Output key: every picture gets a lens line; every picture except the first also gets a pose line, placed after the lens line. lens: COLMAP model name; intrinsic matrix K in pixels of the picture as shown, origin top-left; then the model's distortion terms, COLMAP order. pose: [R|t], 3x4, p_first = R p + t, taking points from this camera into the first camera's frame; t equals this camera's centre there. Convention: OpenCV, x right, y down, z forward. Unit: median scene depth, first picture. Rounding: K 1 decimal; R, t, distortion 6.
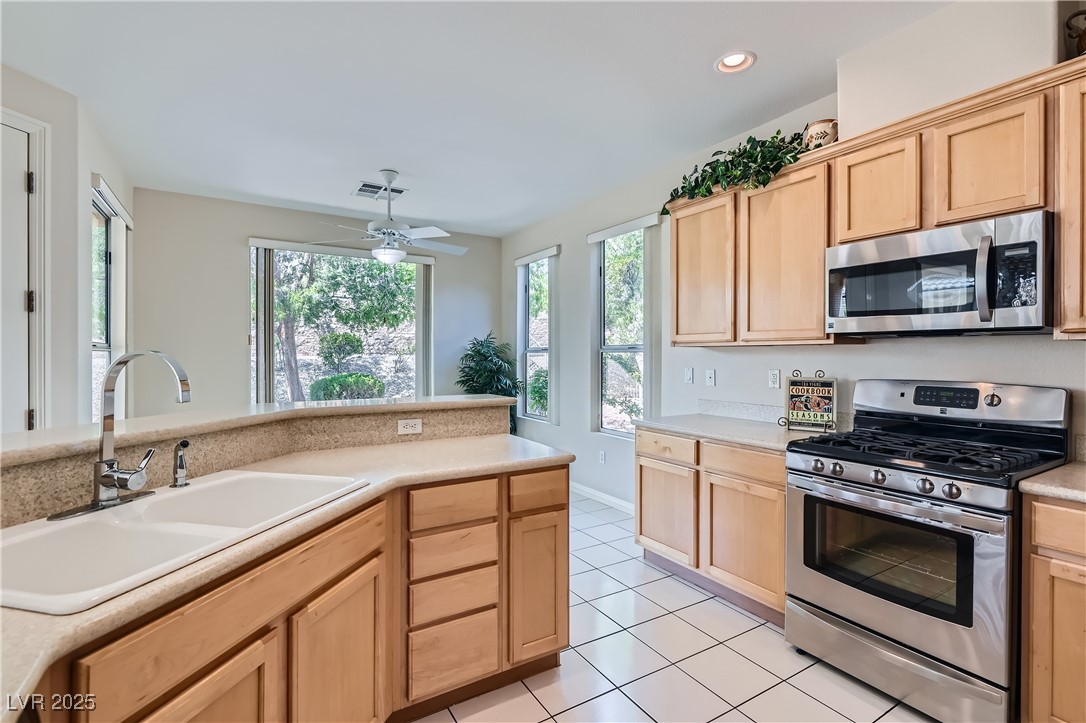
lens RADIAL K [[510.3, 0, 535.4], [0, 510.3, 359.8], [0, 0, 1]] dist [-0.001779, -0.002451]
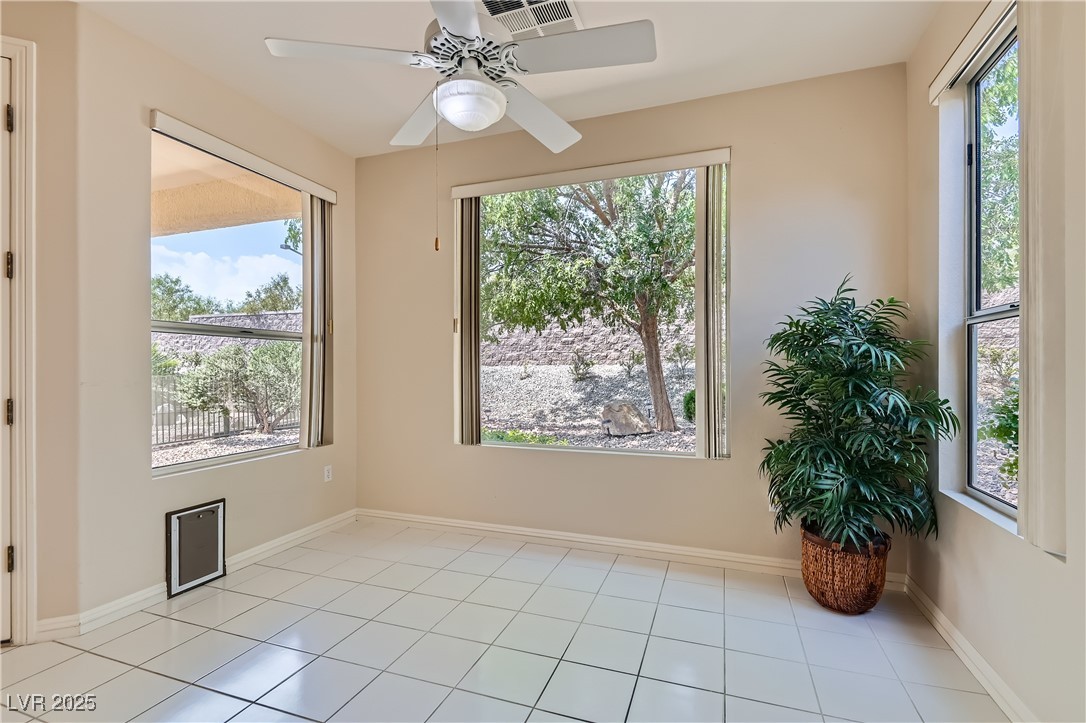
lens RADIAL K [[510.3, 0, 532.3], [0, 510.3, 362.2], [0, 0, 1]] dist [-0.001779, -0.002451]
pose [[0.629032, -0.010997, -0.777302, 0.141813], [-0.005007, 0.999822, -0.018197, 0.046897], [0.777364, 0.015338, 0.628864, 1.074325]]
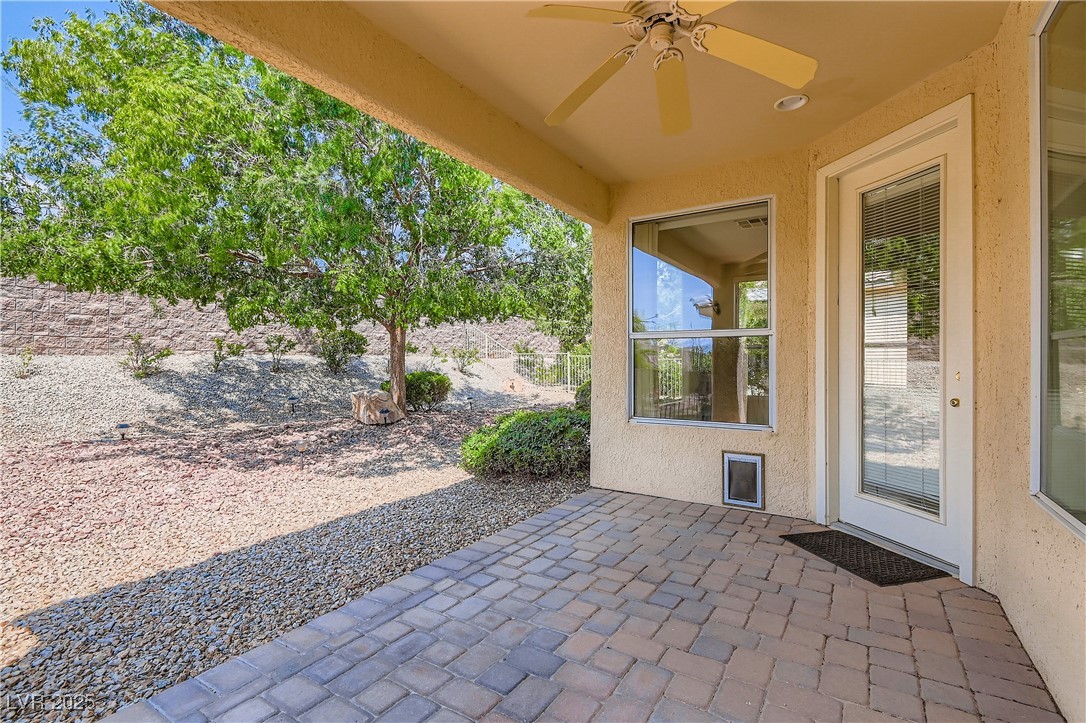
lens RADIAL K [[510.3, 0, 540.7], [0, 510.3, 359.7], [0, 0, 1]] dist [-0.001779, -0.002451]
pose [[0.893425, 0.003590, 0.449198, -2.165459], [0.002297, 0.999918, -0.012560, 0.057315], [-0.449207, 0.012254, 0.893344, 0.214816]]
